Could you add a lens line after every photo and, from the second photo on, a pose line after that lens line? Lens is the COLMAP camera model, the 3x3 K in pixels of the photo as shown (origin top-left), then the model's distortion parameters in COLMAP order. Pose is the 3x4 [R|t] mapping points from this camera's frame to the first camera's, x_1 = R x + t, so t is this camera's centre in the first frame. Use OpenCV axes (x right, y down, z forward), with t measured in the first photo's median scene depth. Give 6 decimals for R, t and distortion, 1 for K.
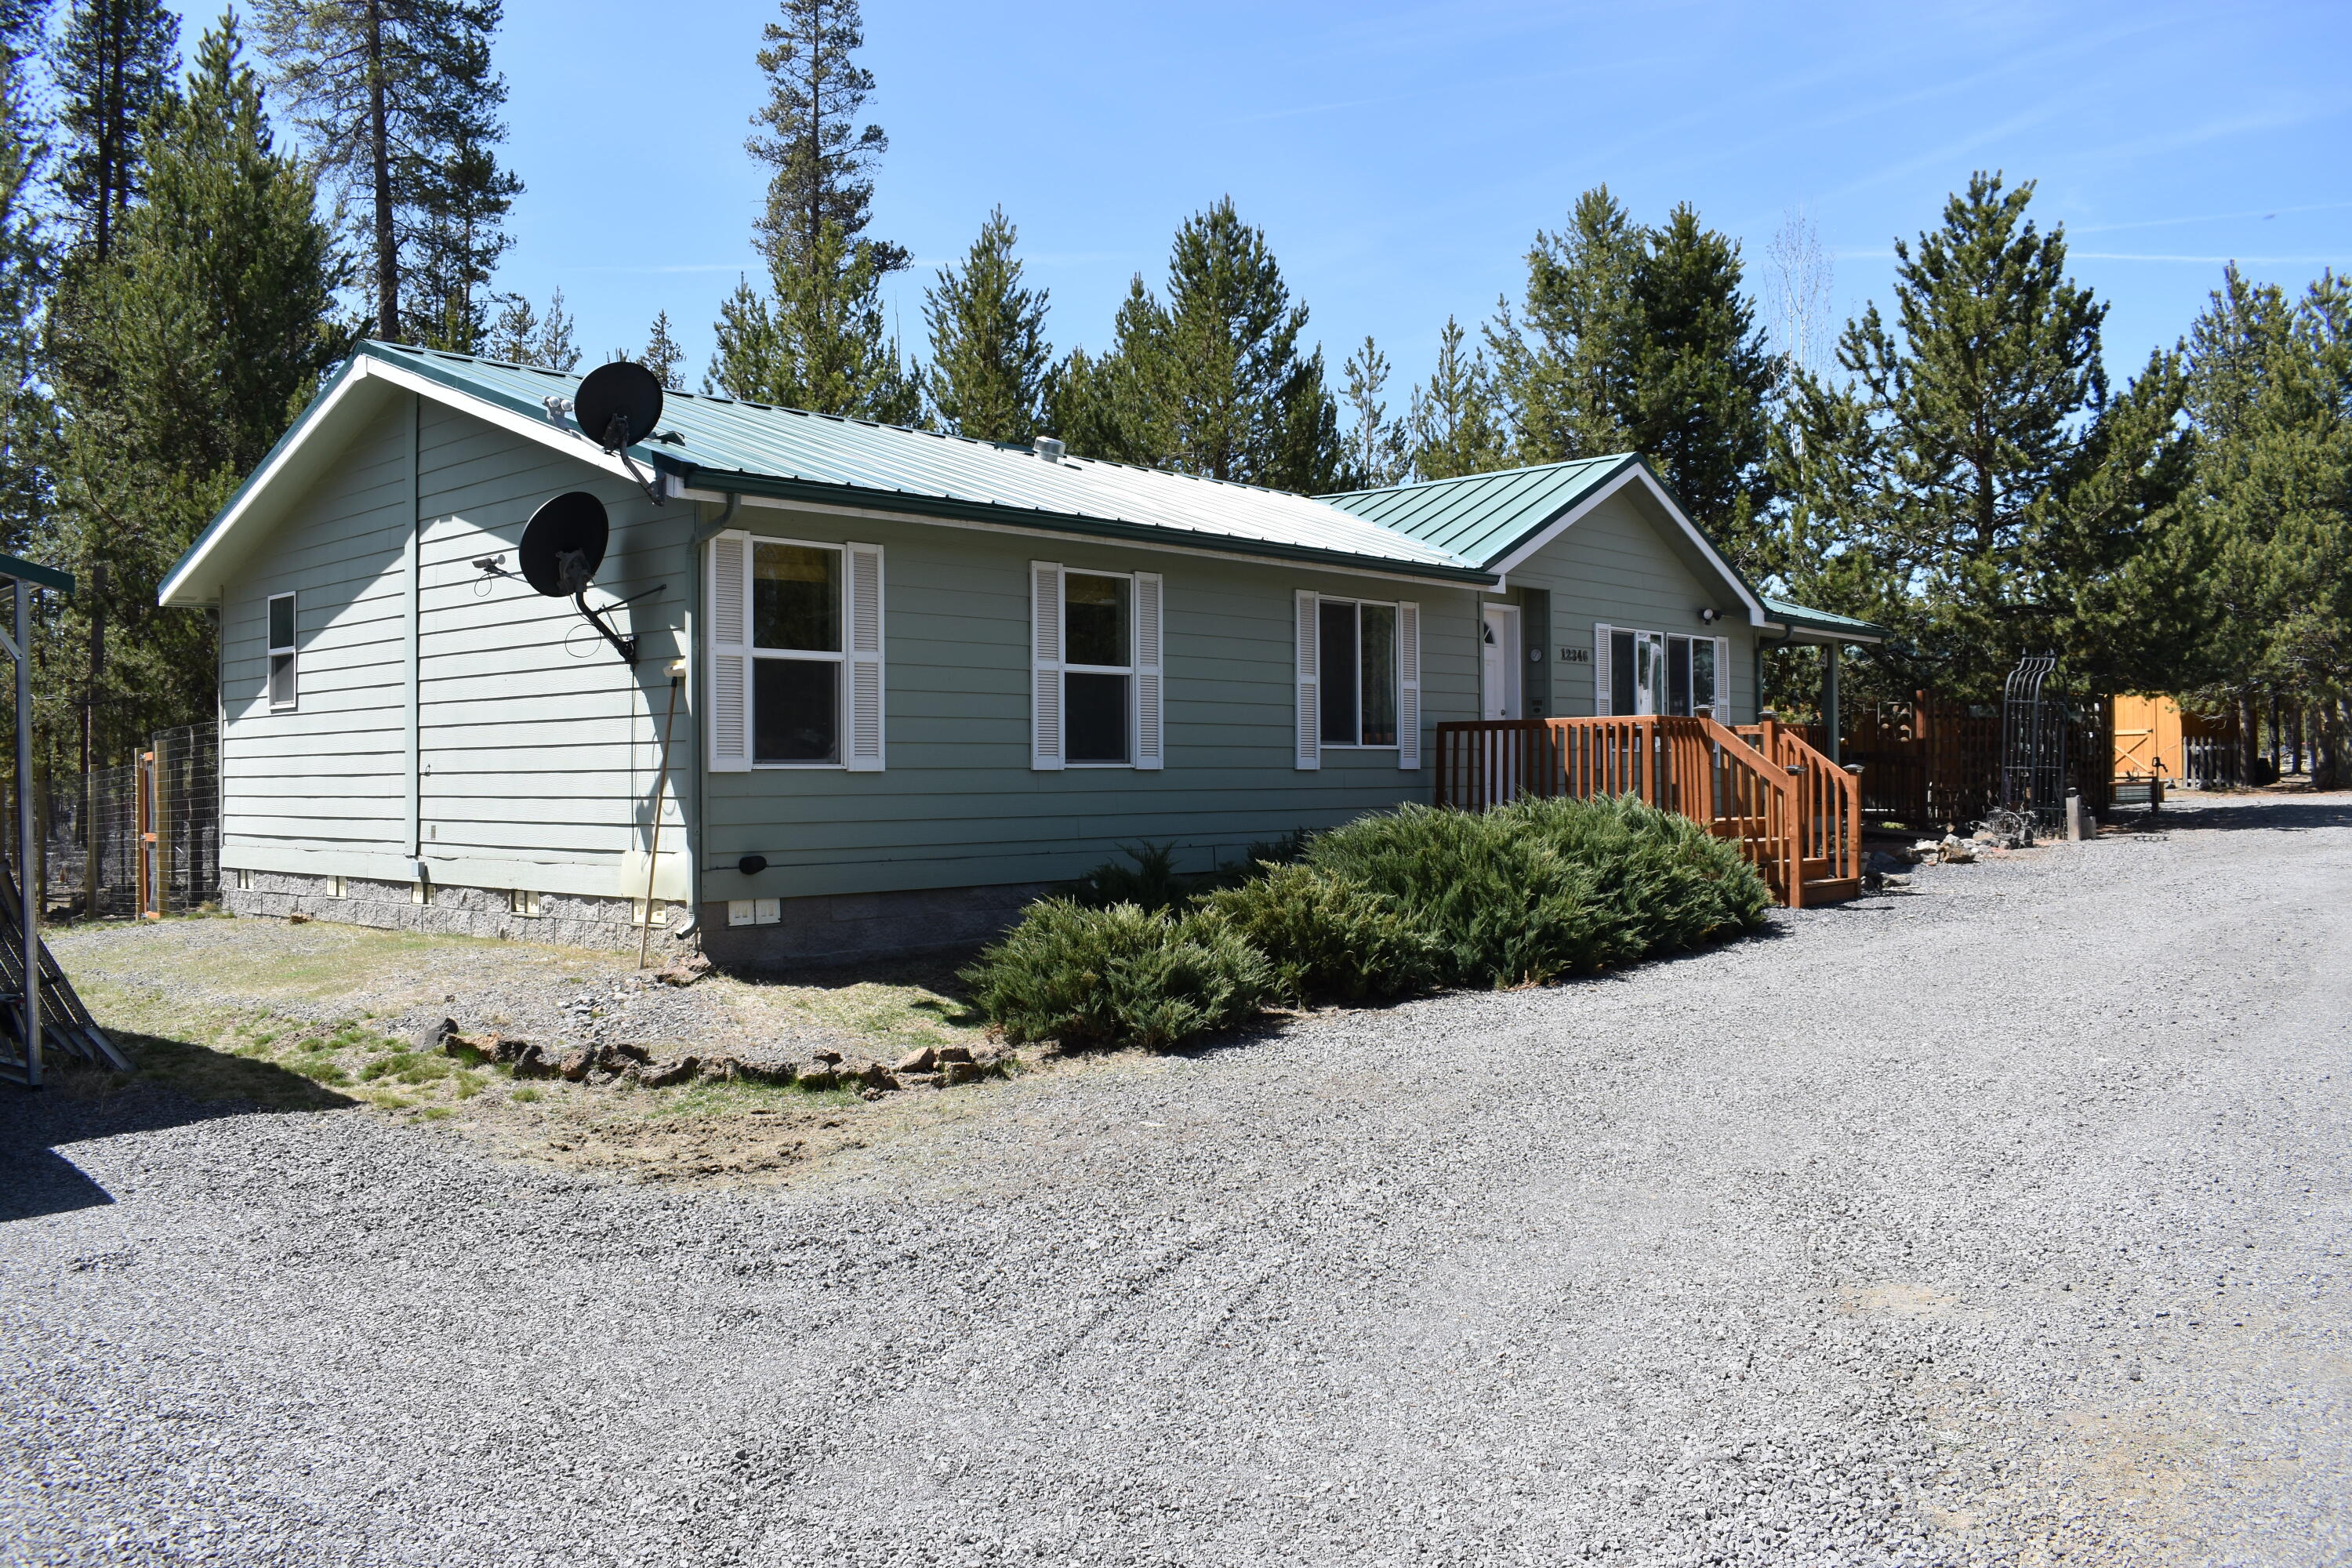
lens RADIAL K [[1882.4, 0, 1176.0], [0, 1882.4, 784.0], [0, 0, 1]] dist [-0.093998, 0.016358]
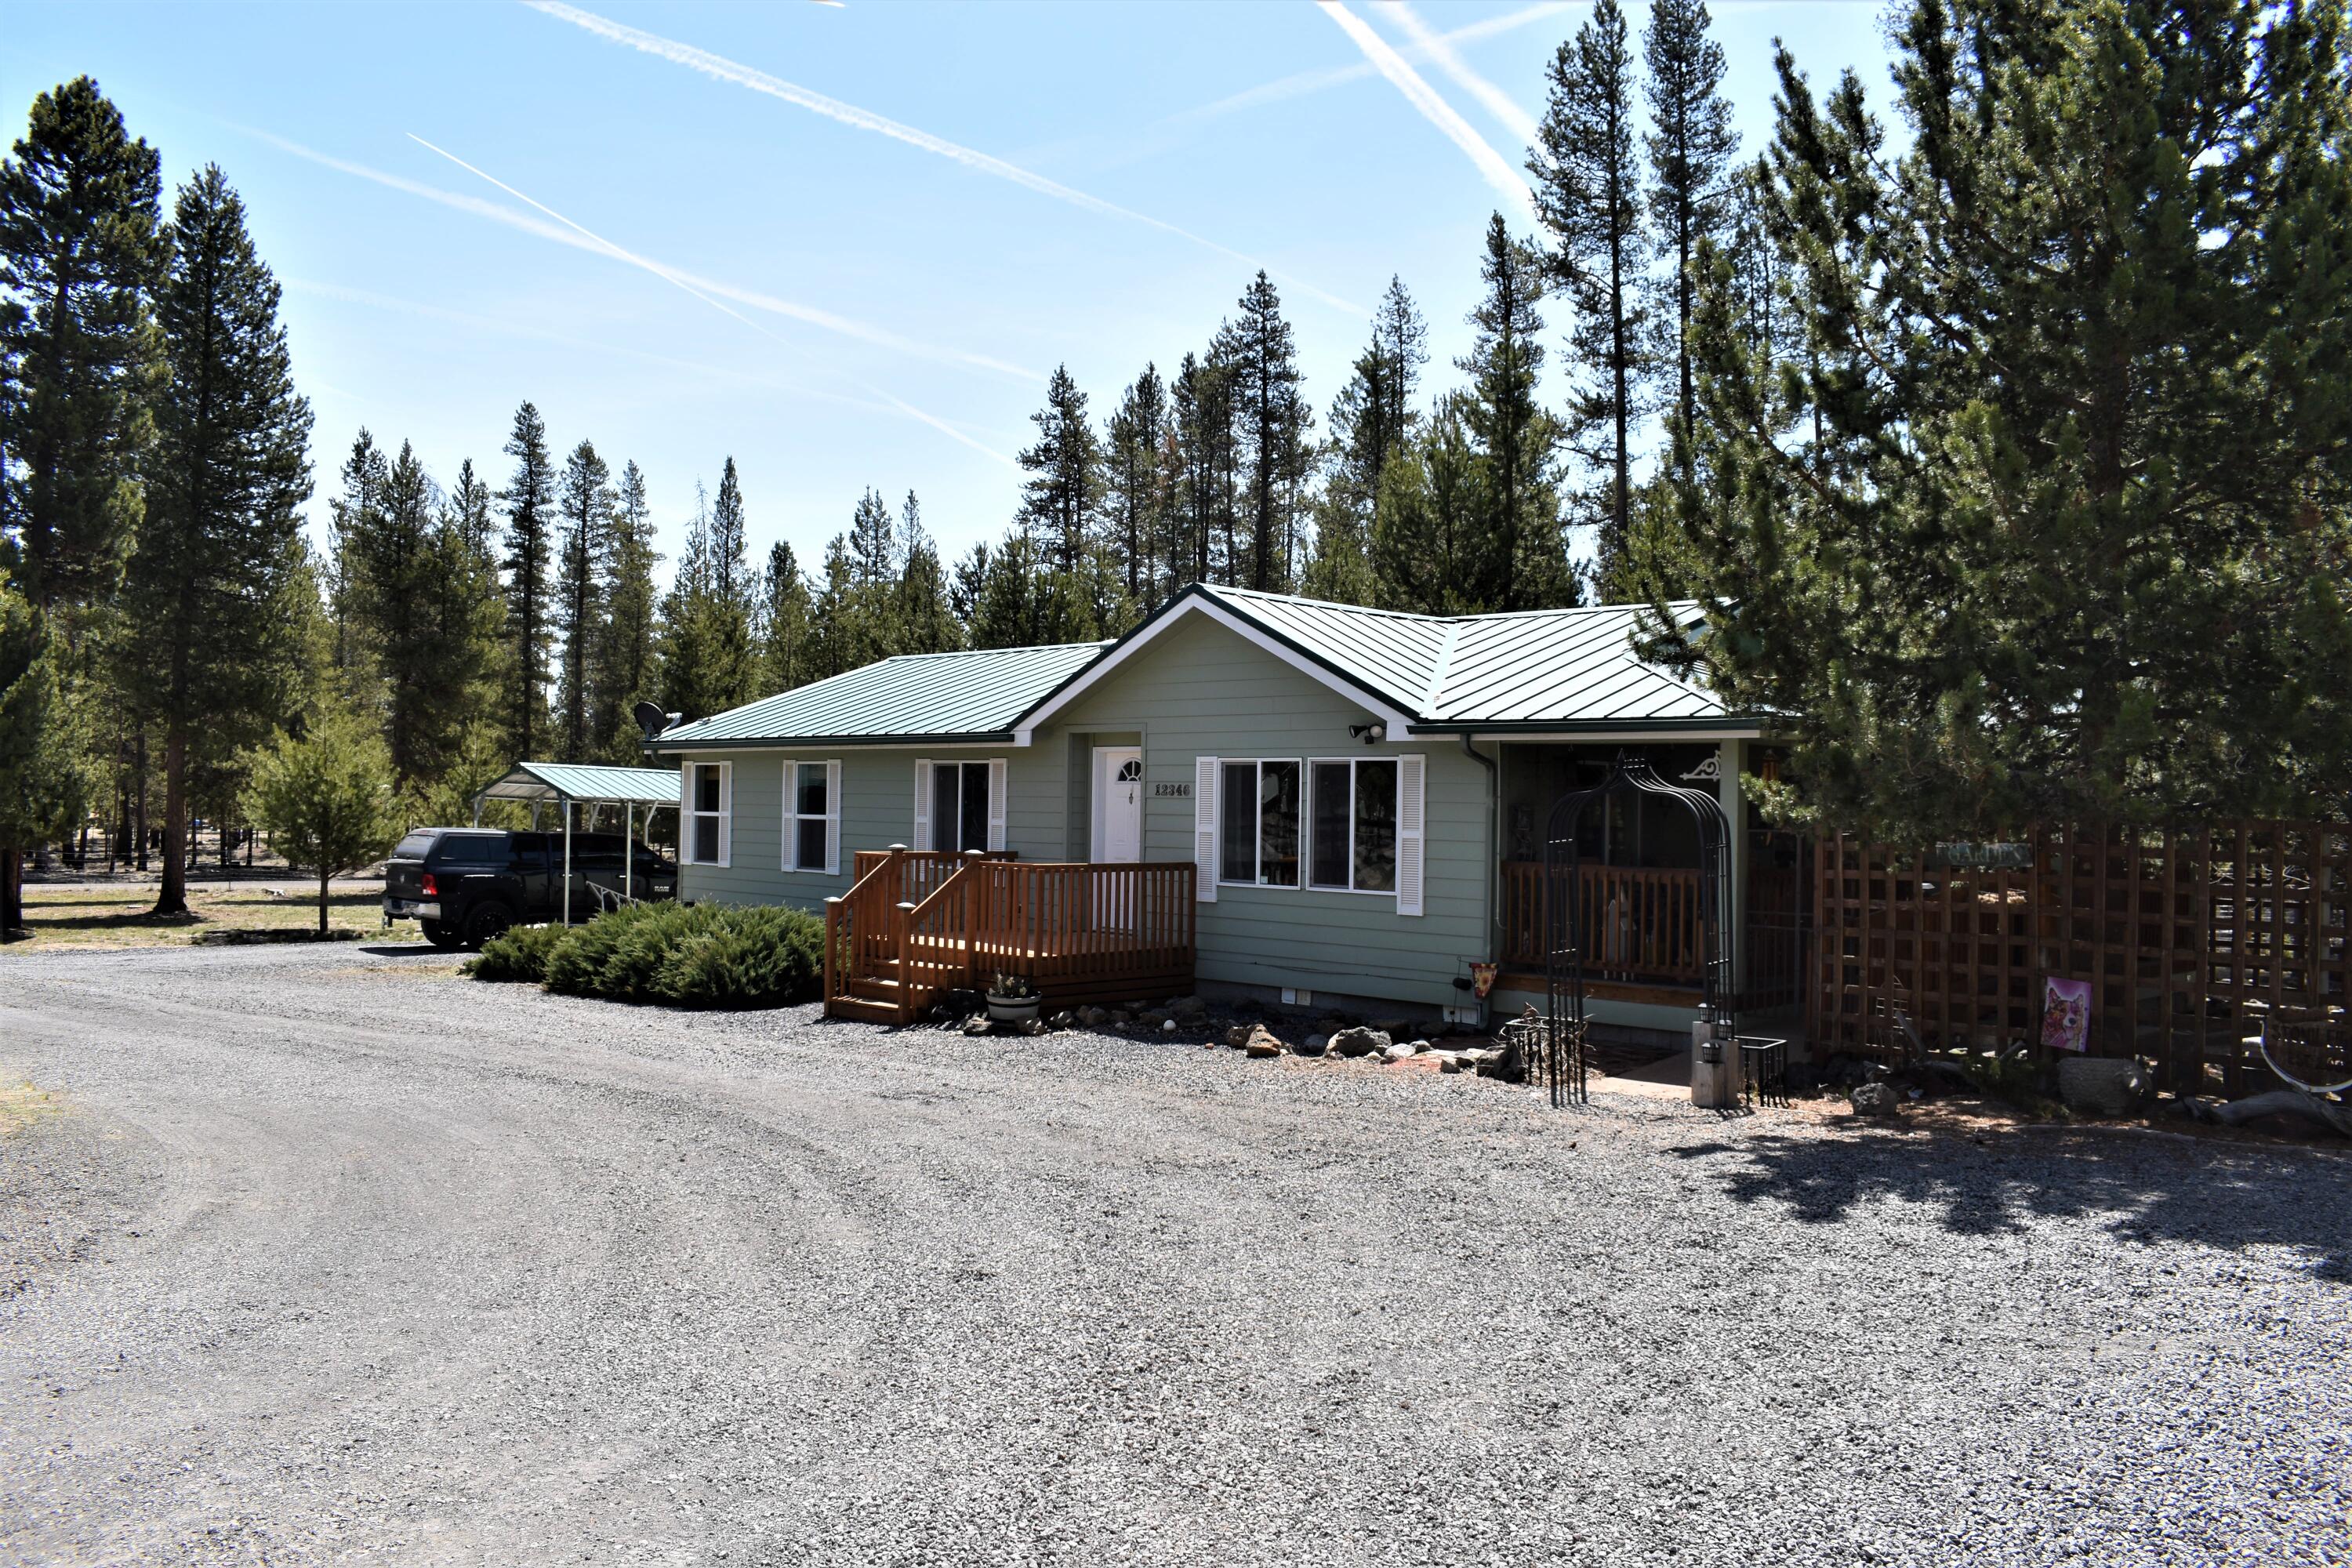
lens RADIAL K [[1882.4, 0, 1176.0], [0, 1882.4, 784.0], [0, 0, 1]] dist [-0.093998, 0.016358]
pose [[-0.091891, -0.073468, -0.993055, 1.169934], [-0.086719, 0.994076, -0.065519, -0.003188], [0.991986, 0.080096, -0.097718, 1.031281]]
